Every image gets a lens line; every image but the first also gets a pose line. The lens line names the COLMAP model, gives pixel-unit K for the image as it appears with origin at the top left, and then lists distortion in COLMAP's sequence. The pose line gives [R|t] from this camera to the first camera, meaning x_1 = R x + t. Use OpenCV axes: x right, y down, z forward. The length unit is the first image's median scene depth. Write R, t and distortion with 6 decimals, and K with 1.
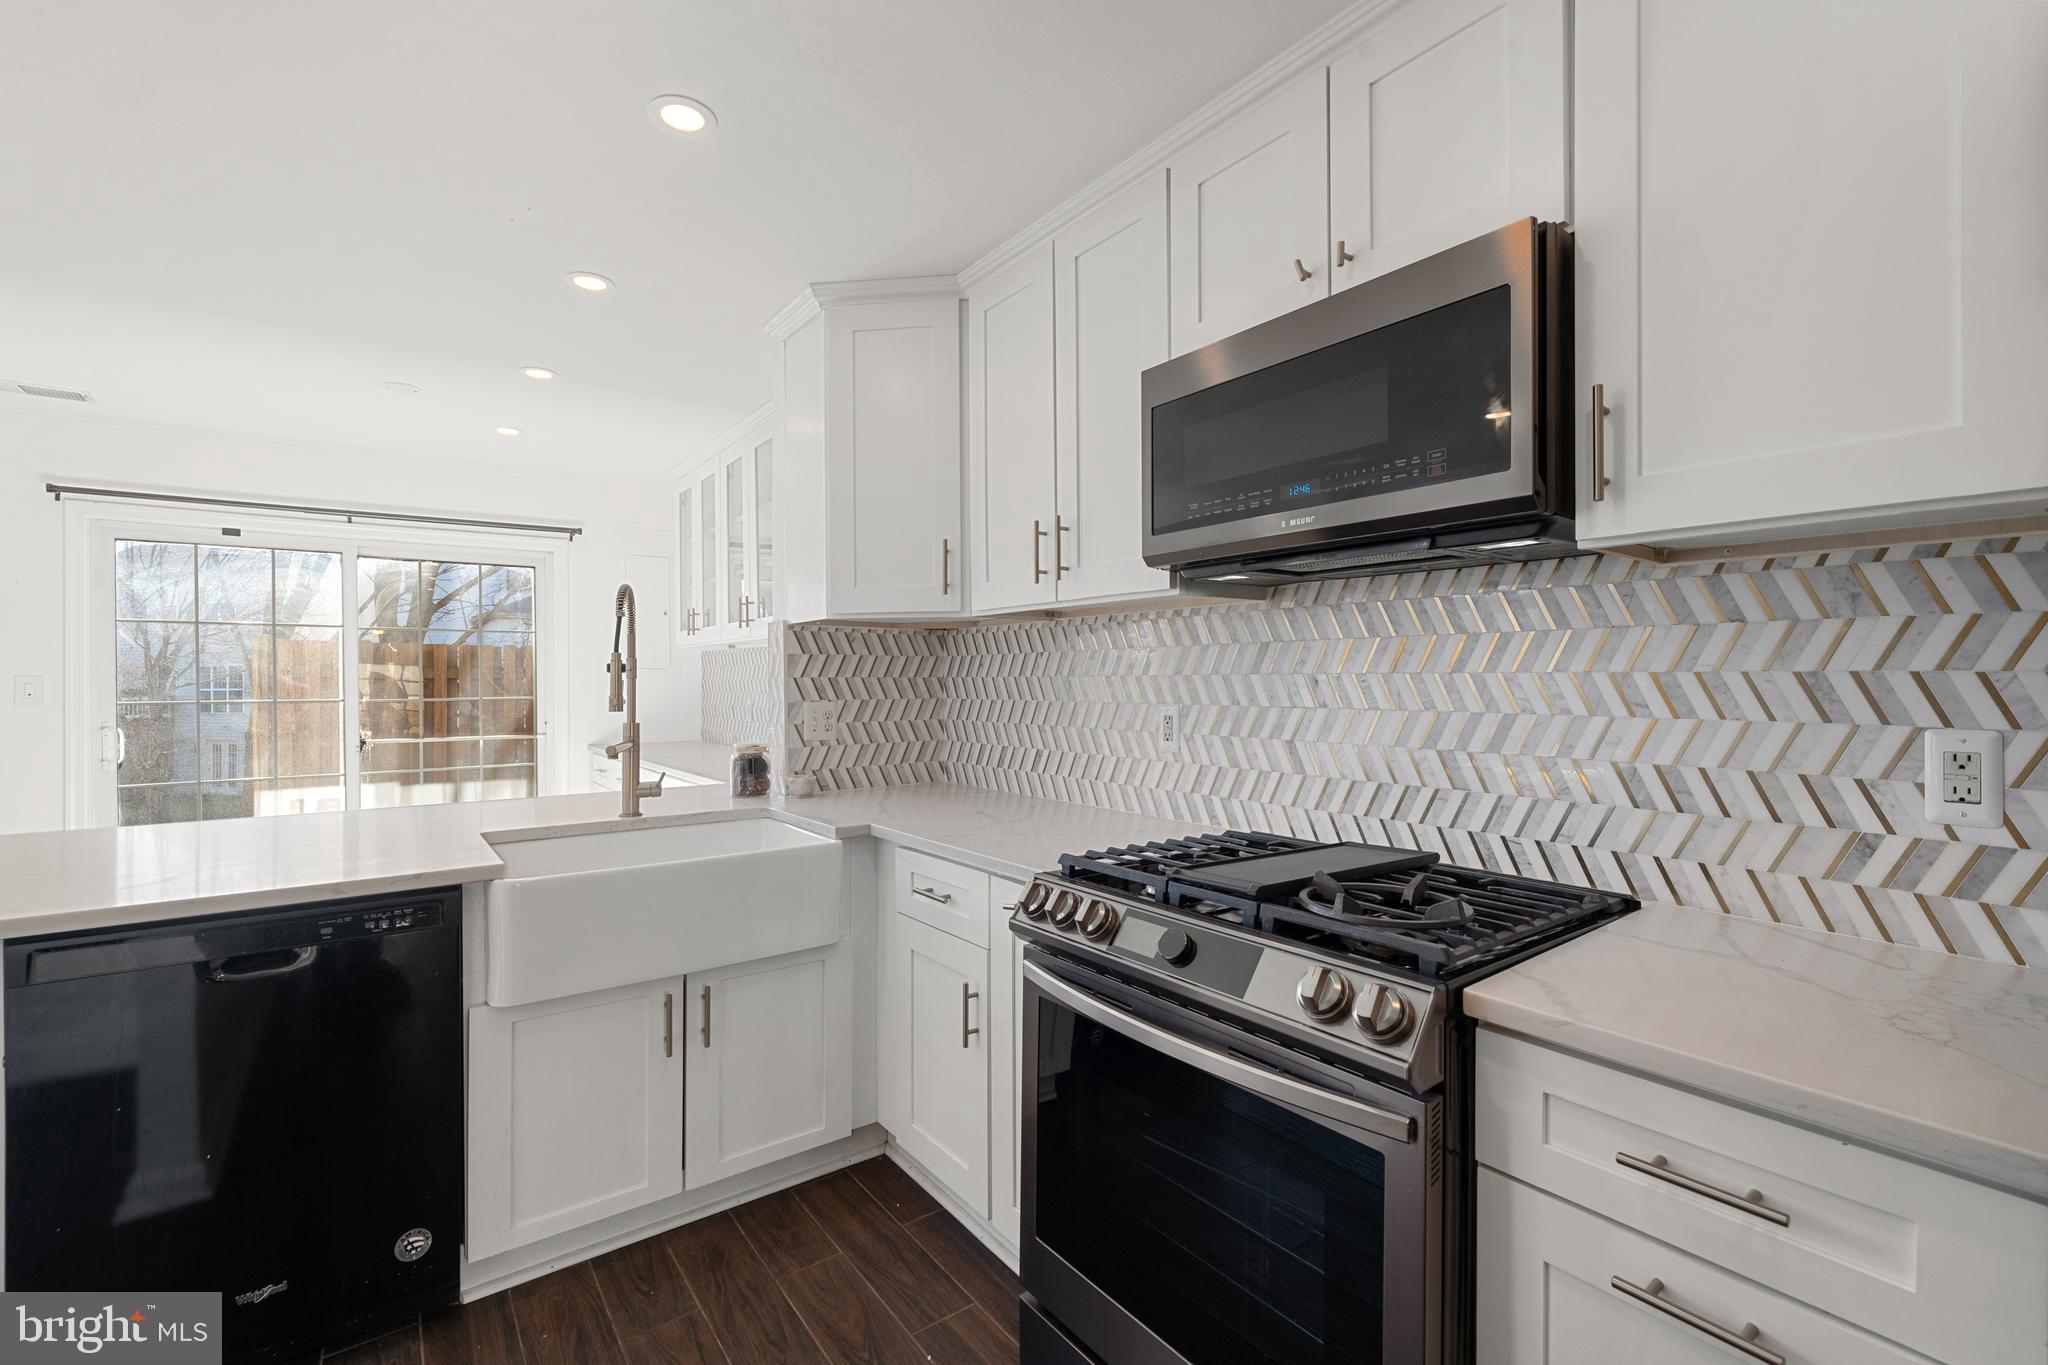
lens RADIAL K [[871.8, 0, 1024.0], [0, 871.8, 682.5], [0, 0, 1]] dist [-0.001149, -0.000215]
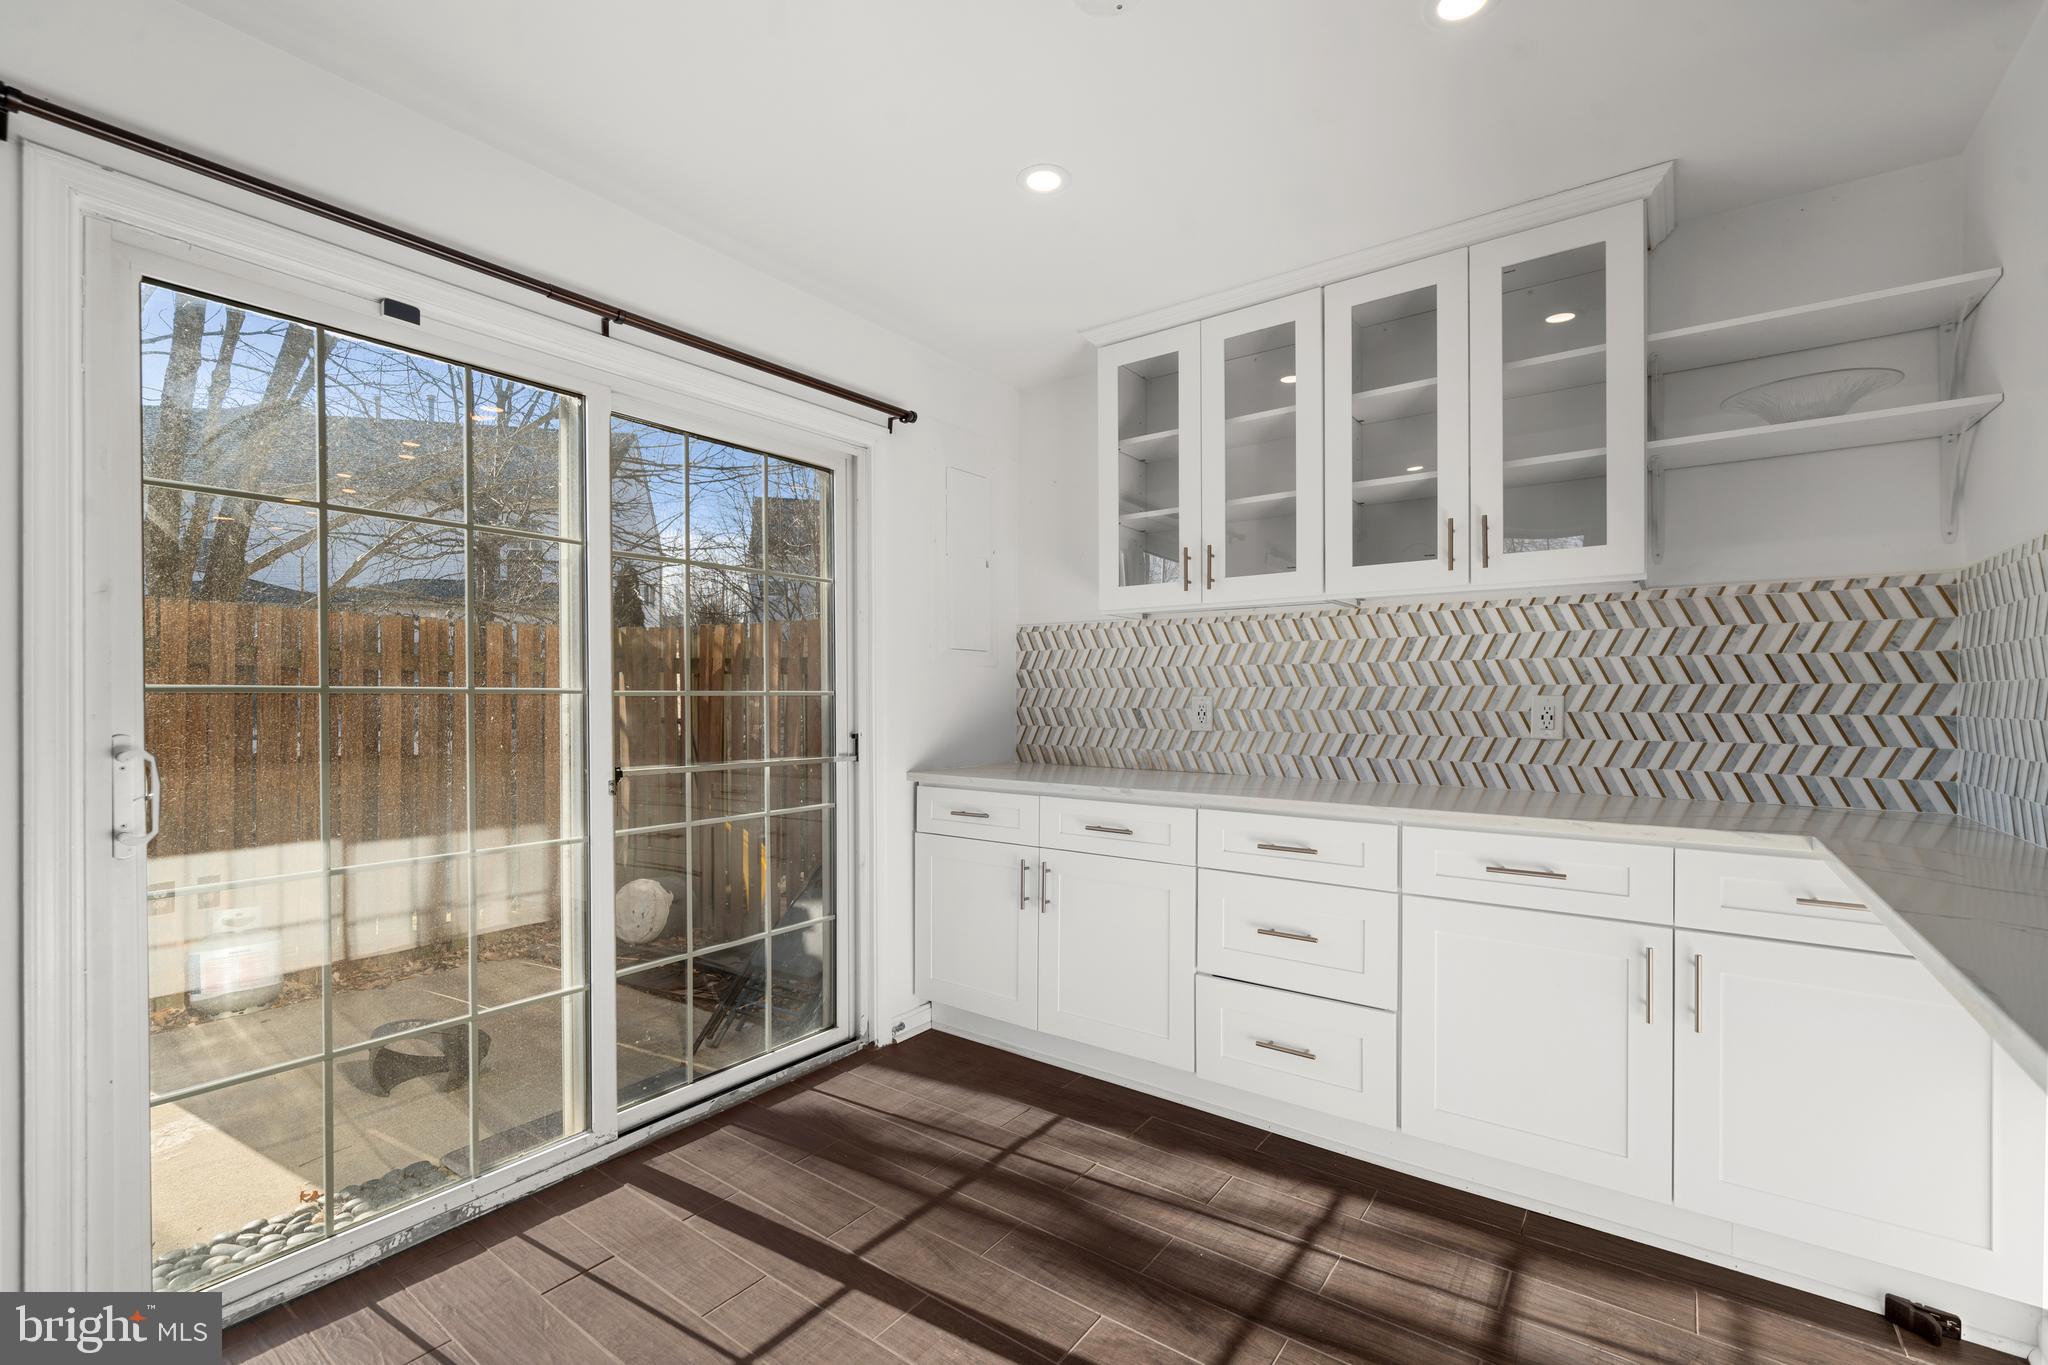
lens RADIAL K [[885.8, 0, 1024.0], [0, 885.8, 698.7], [0, 0, 1]] dist [0.001066, 0.000220]
pose [[0.958866, 0.005735, 0.283801, -1.421588], [-0.005202, 0.999983, -0.002634, 0.052261], [-0.283812, 0.001049, 0.958880, 0.913661]]
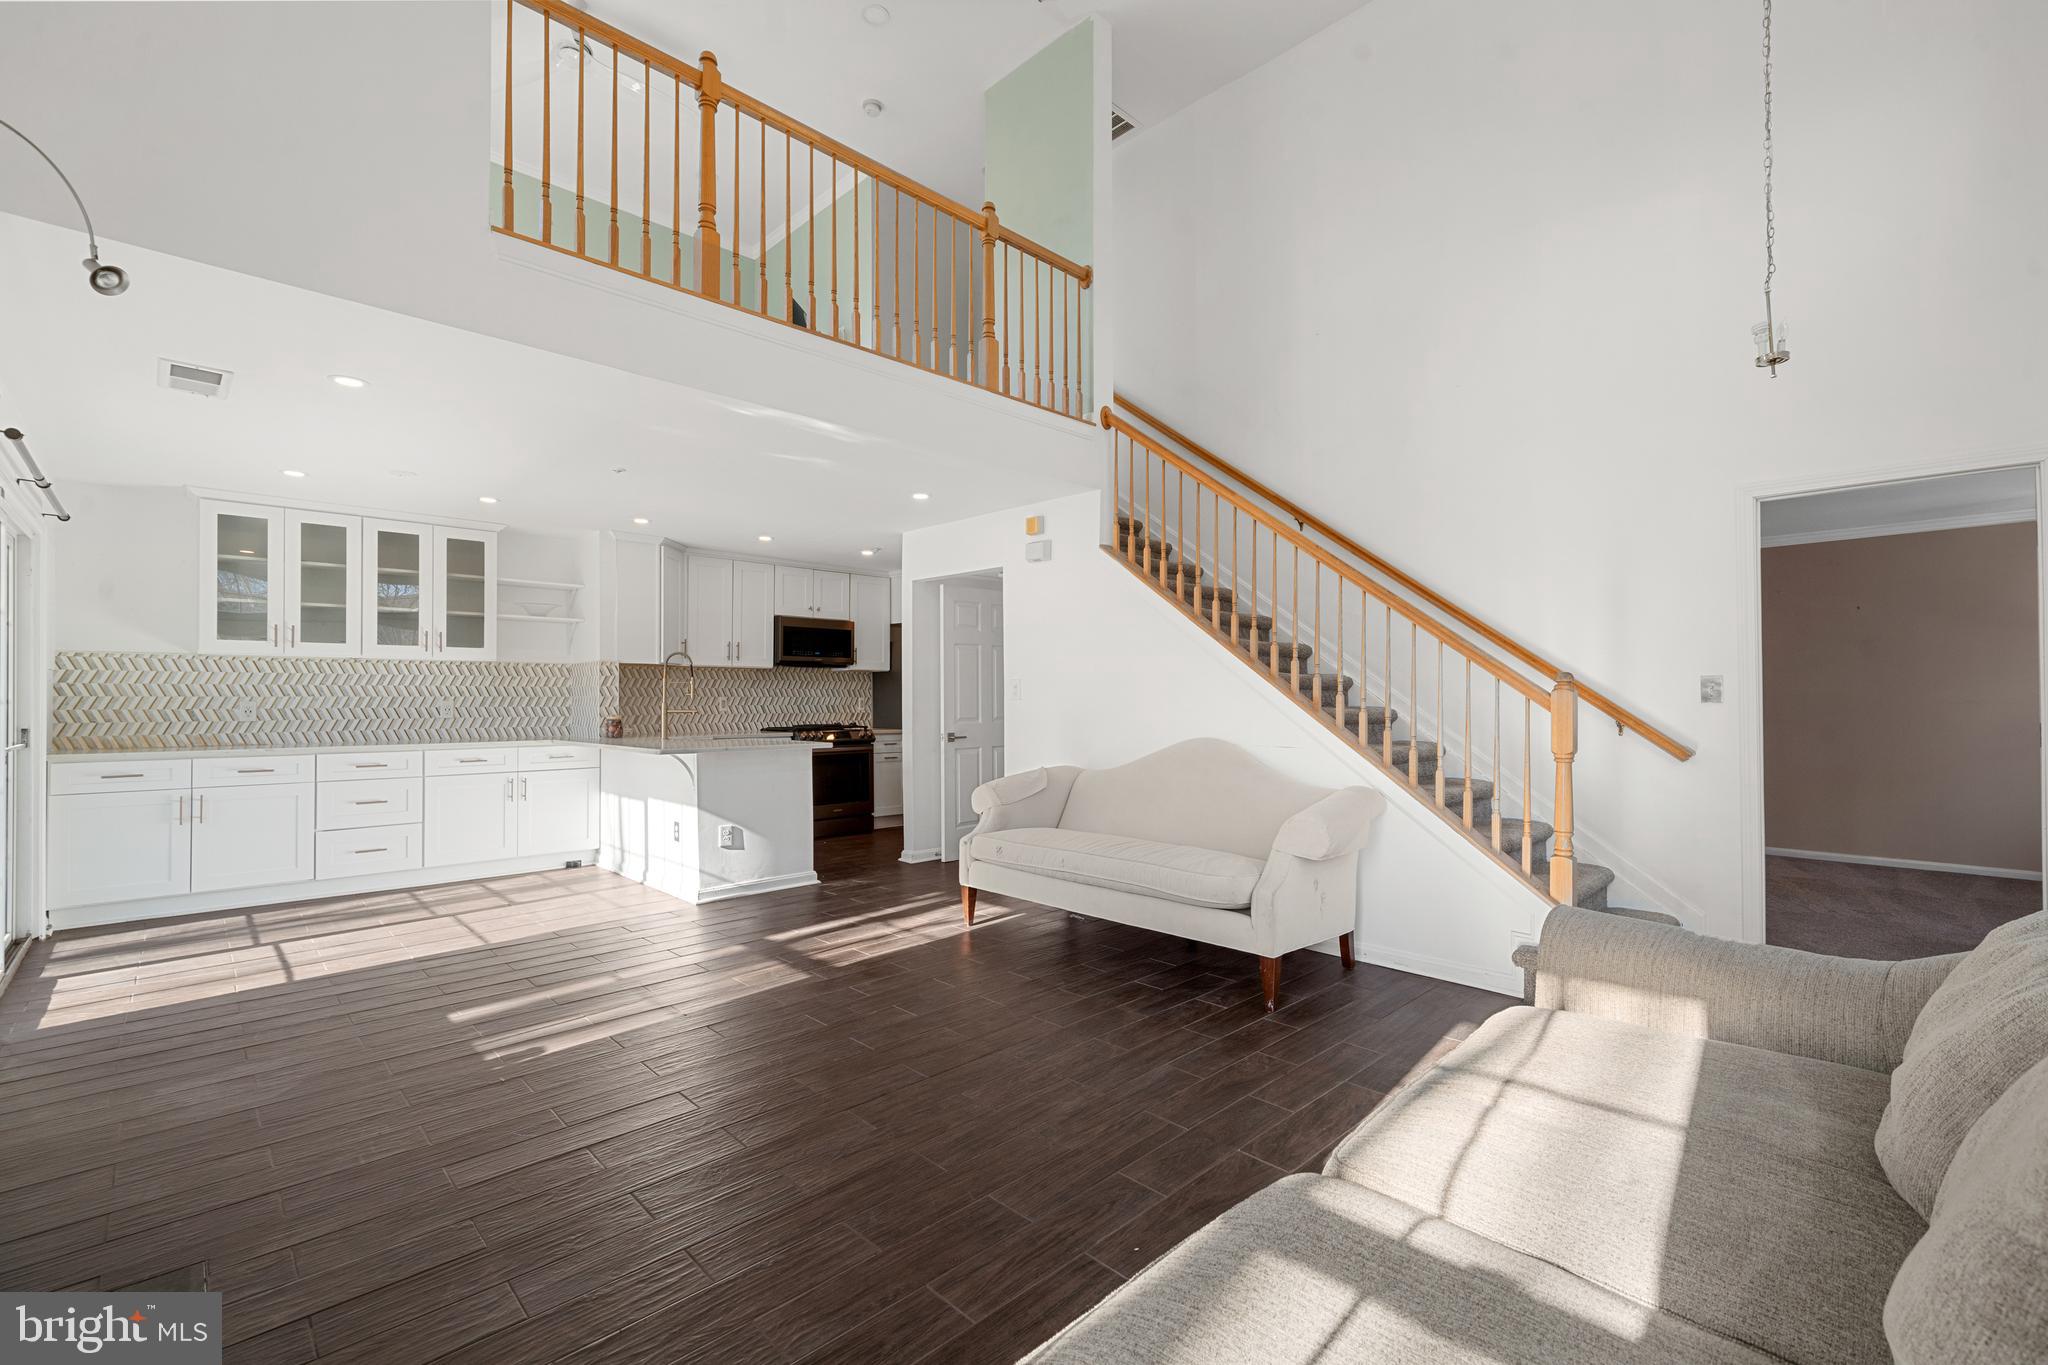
lens RADIAL K [[879.2, 0, 1024.0], [0, 879.2, 682.5], [0, 0, 1]] dist [0.000225, -0.000028]
pose [[-0.118879, 0.022687, 0.992650, -3.574137], [0.004764, 0.999740, -0.022278, 0.055042], [-0.992897, 0.002081, -0.118956, 0.282891]]
